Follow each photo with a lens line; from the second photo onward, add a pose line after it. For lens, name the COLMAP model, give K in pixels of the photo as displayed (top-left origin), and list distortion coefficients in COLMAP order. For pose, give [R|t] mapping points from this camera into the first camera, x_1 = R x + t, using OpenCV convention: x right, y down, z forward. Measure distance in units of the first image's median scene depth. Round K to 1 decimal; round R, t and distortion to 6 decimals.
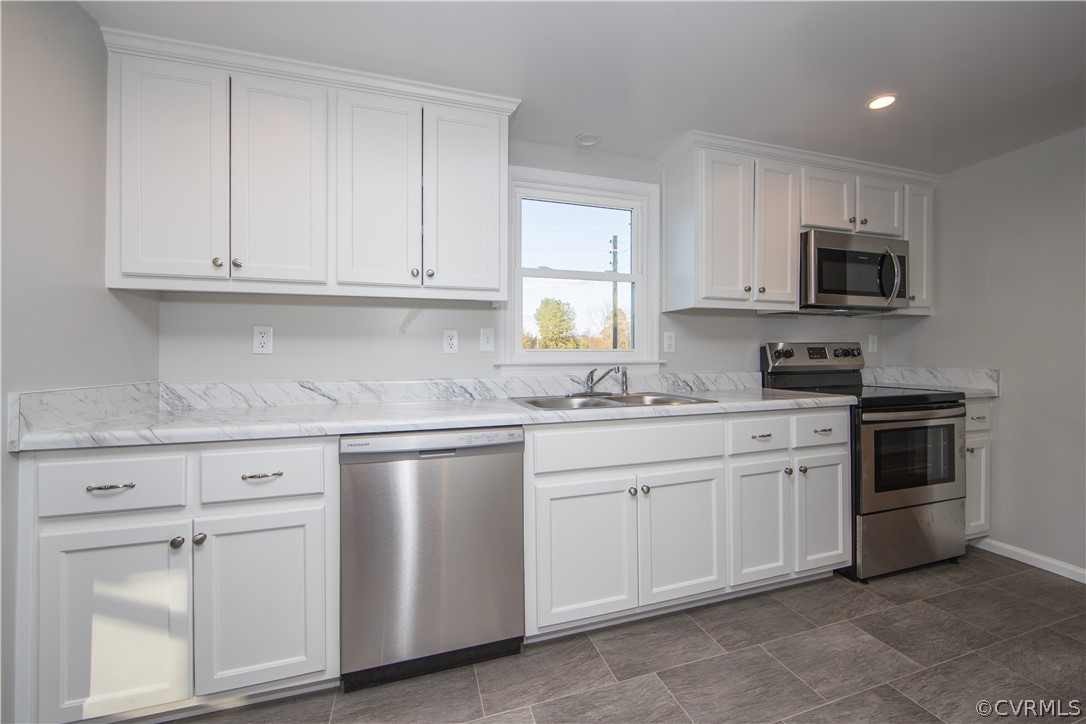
lens RADIAL K [[422.2, 0, 564.2], [0, 422.2, 358.4], [0, 0, 1]] dist [-0.007269, 0.000353]
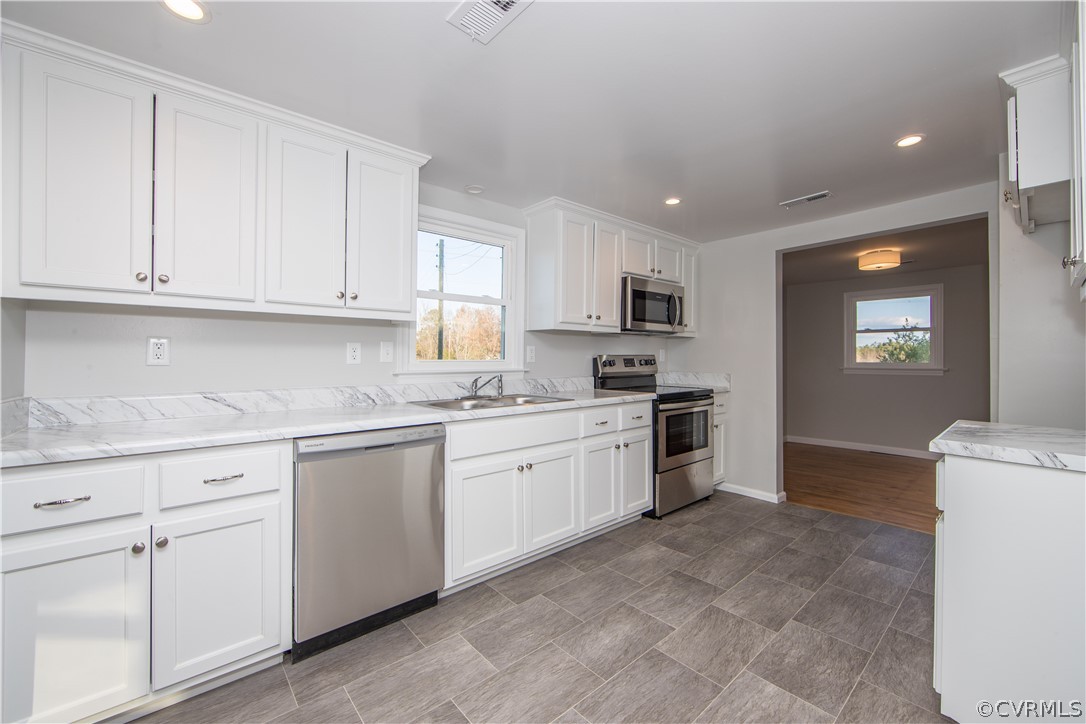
lens RADIAL K [[430.3, 0, 547.2], [0, 430.3, 361.9], [0, 0, 1]] dist [-0.005521, 0.000247]
pose [[0.922676, 0.002355, 0.385570, -0.241259], [-0.003991, 0.999986, 0.003442, -0.023984], [-0.385557, -0.004715, 0.922672, -0.246335]]
